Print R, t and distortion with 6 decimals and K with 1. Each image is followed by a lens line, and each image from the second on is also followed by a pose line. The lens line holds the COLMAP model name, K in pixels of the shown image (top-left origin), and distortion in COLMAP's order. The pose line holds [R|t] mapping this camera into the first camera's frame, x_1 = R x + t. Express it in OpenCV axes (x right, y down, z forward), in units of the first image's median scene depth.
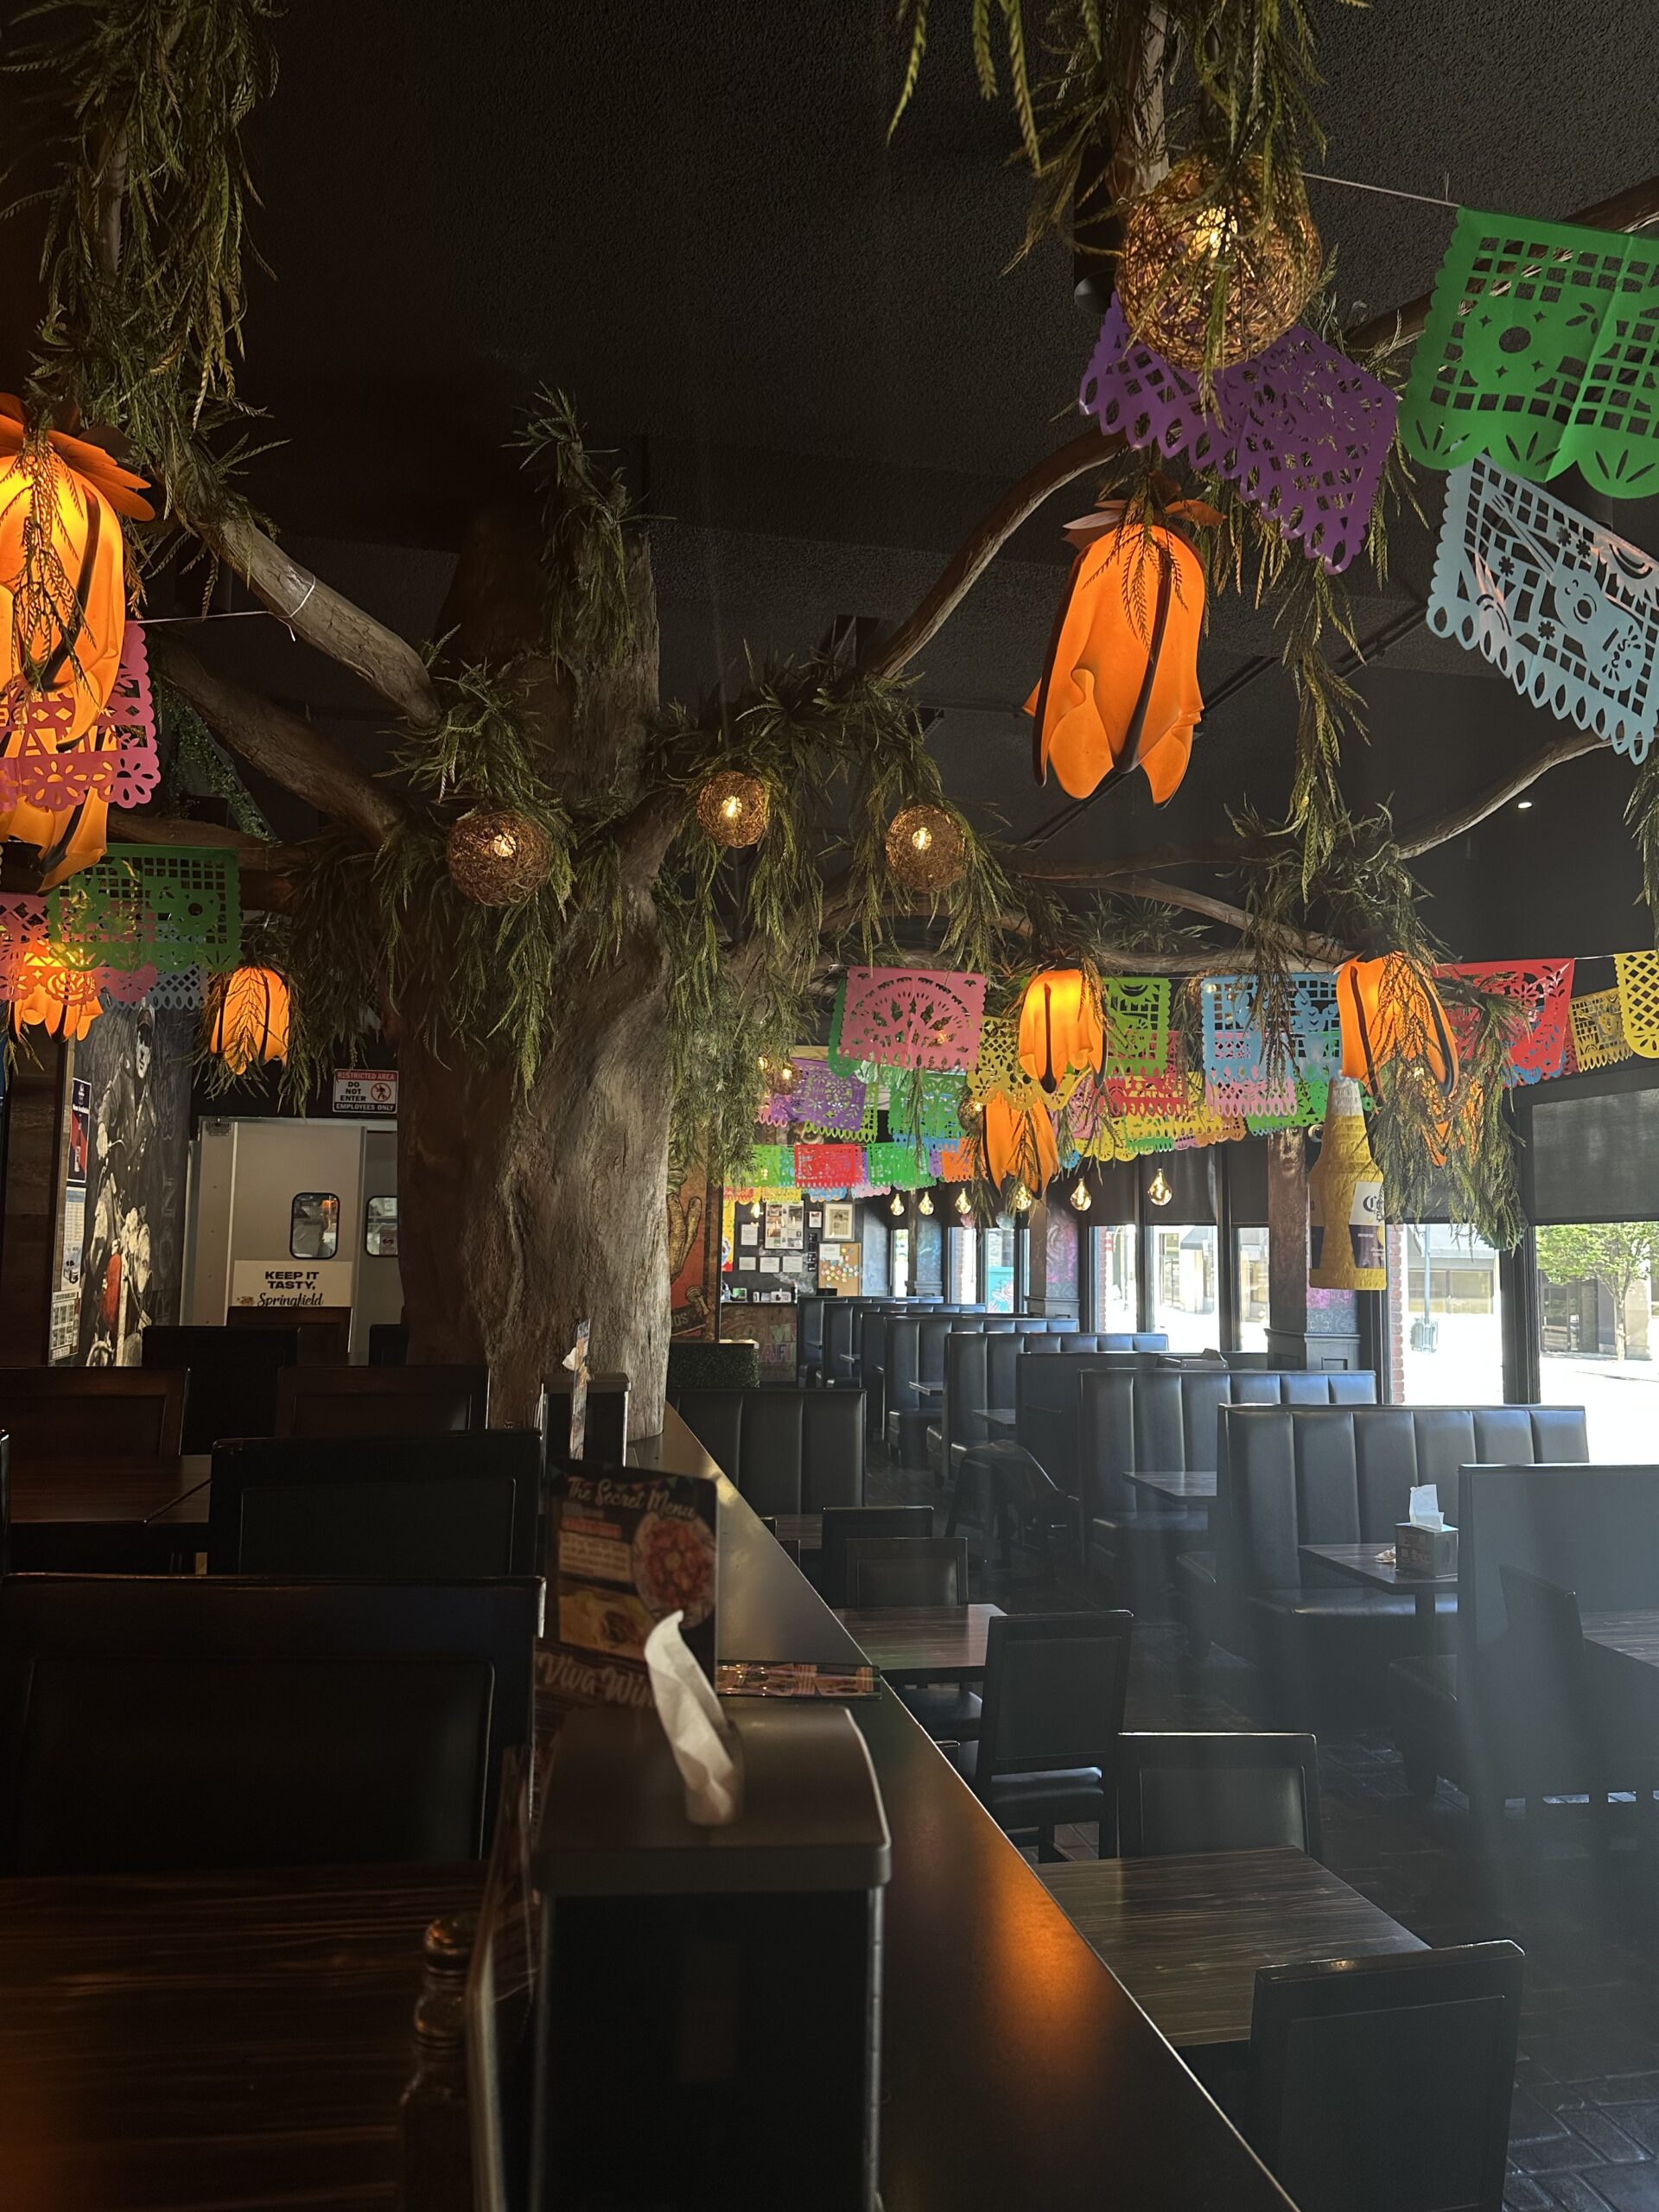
lens RADIAL K [[1491.2, 0, 841.1], [0, 1491.2, 1109.2], [0, 0, 1]] dist [0.025655, -0.000757]
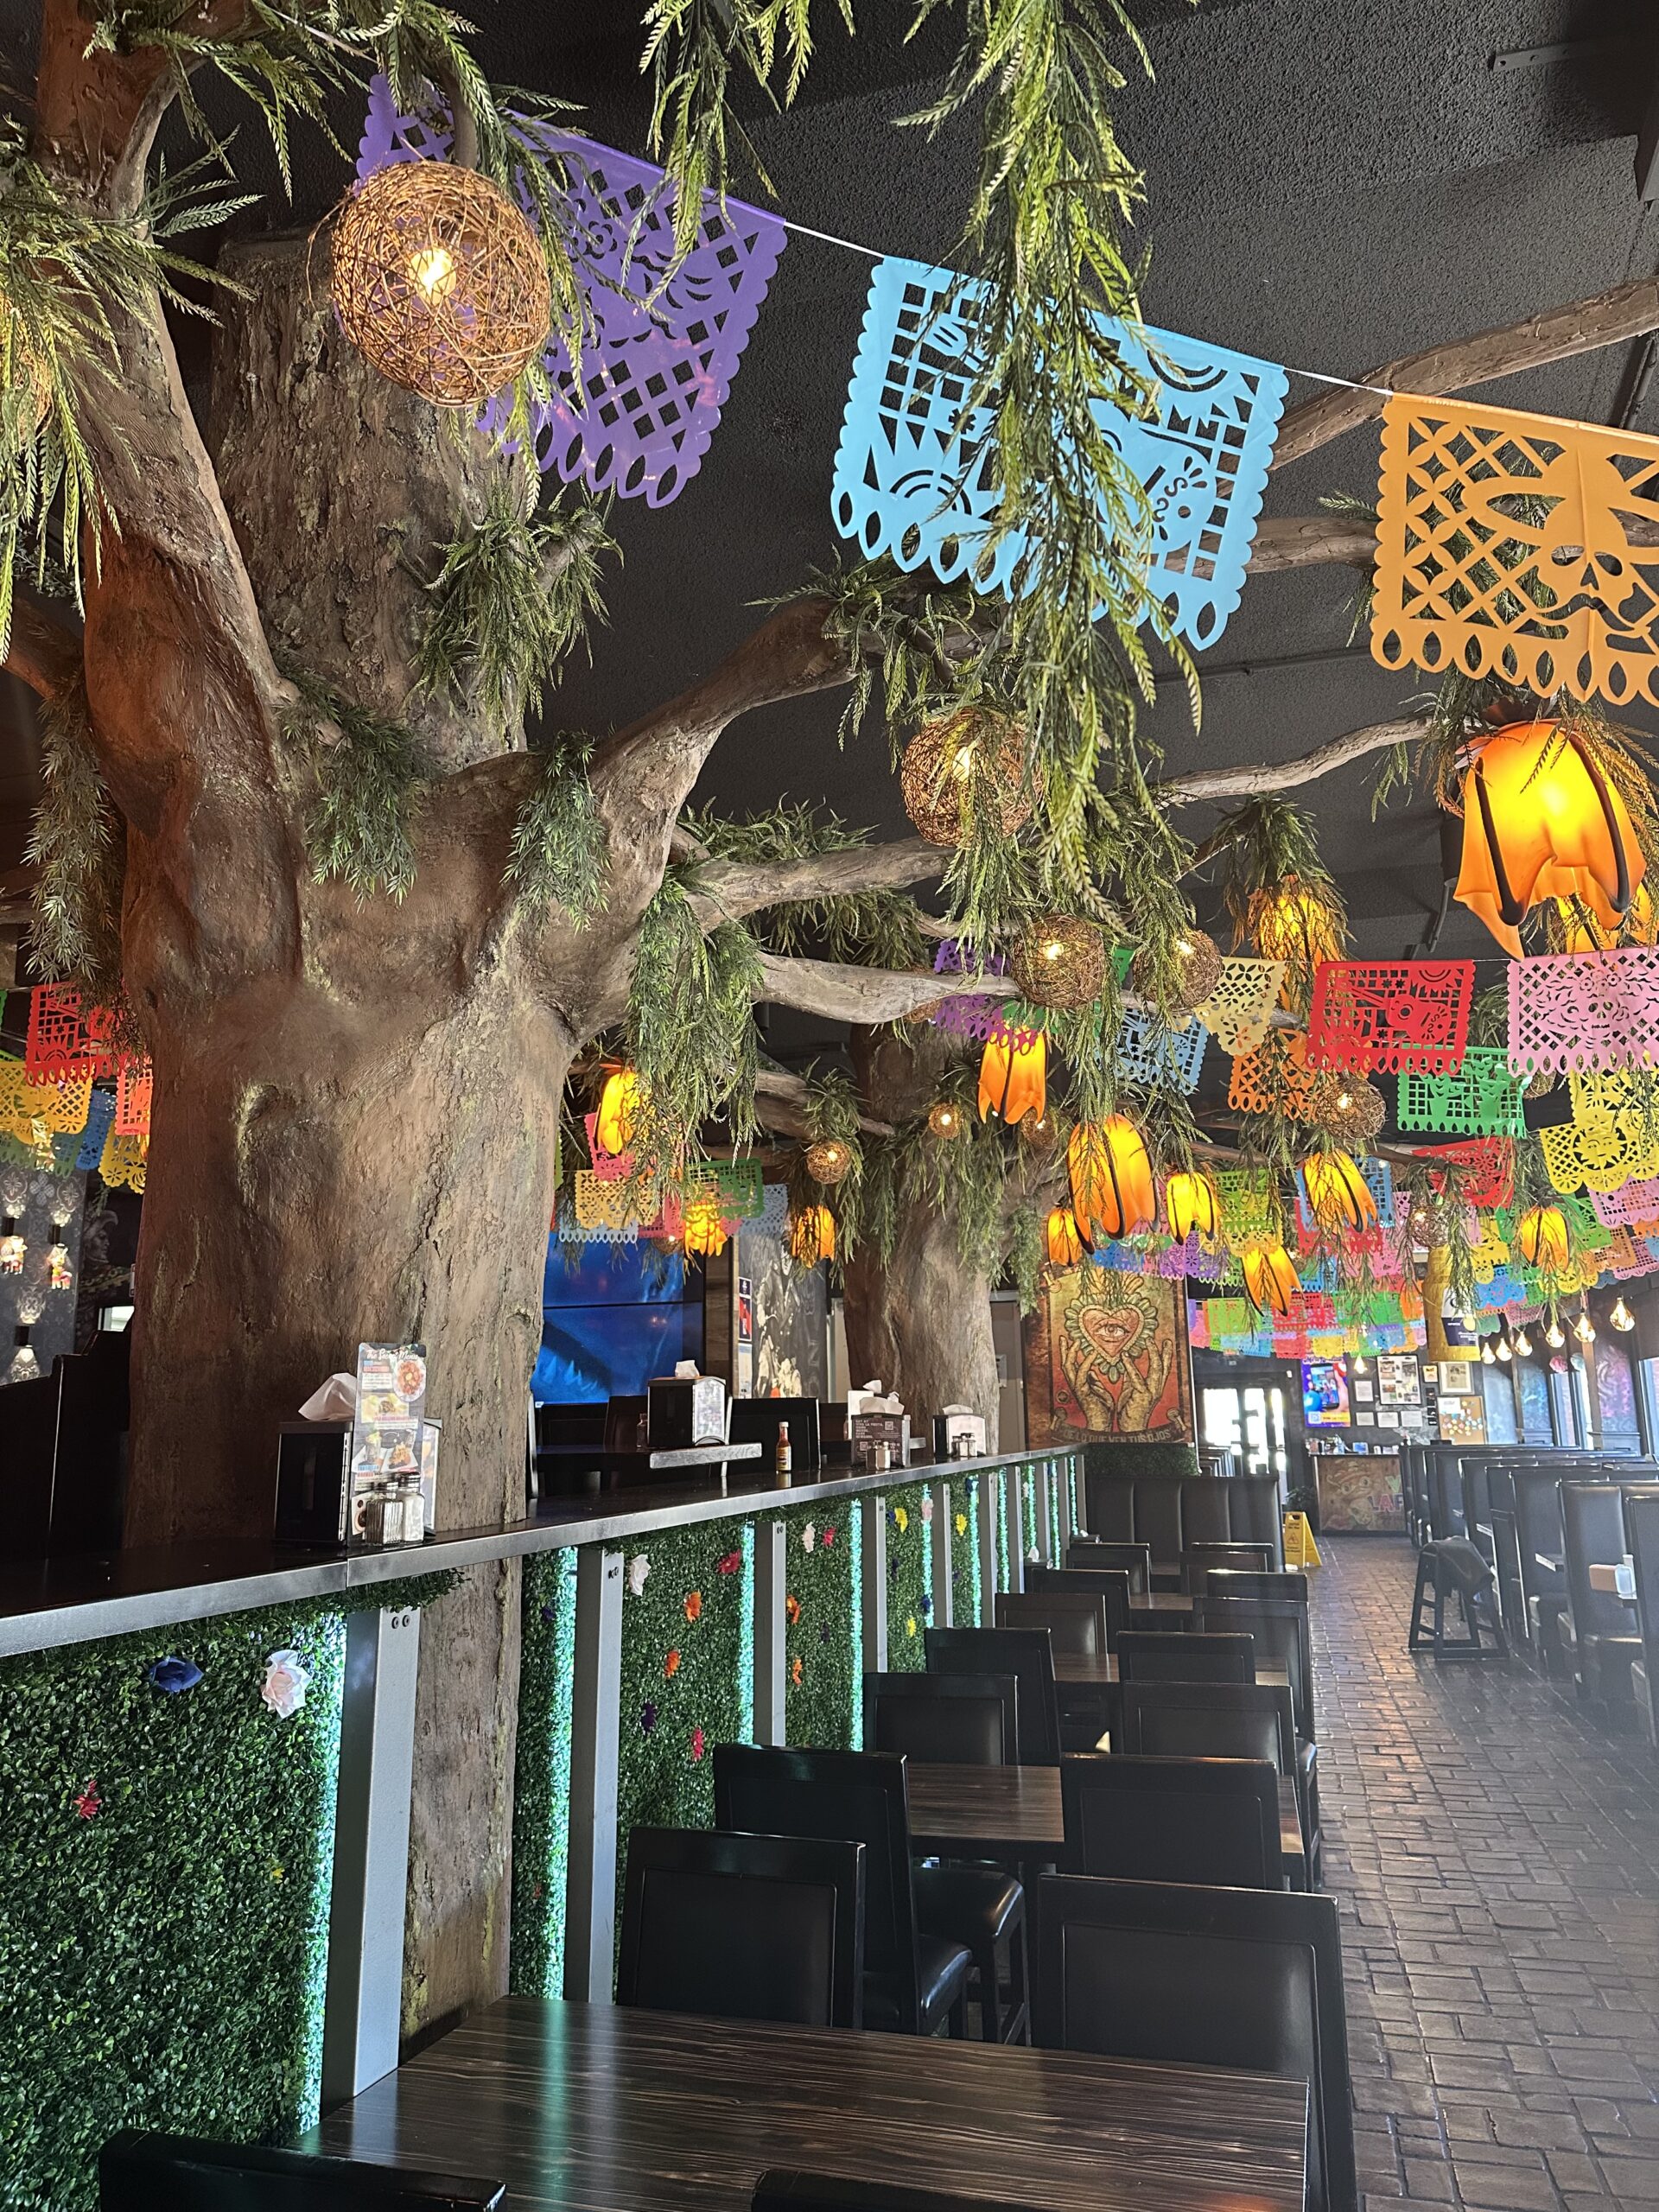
lens RADIAL K [[1491.2, 0, 832.1], [0, 1491.2, 1106.7], [0, 0, 1]] dist [0.025655, -0.000757]
pose [[0.884977, -0.117207, -0.450642, 0.281634], [0.060797, 0.988602, -0.137730, 0.021318], [0.461648, 0.094490, 0.882016, -0.349797]]
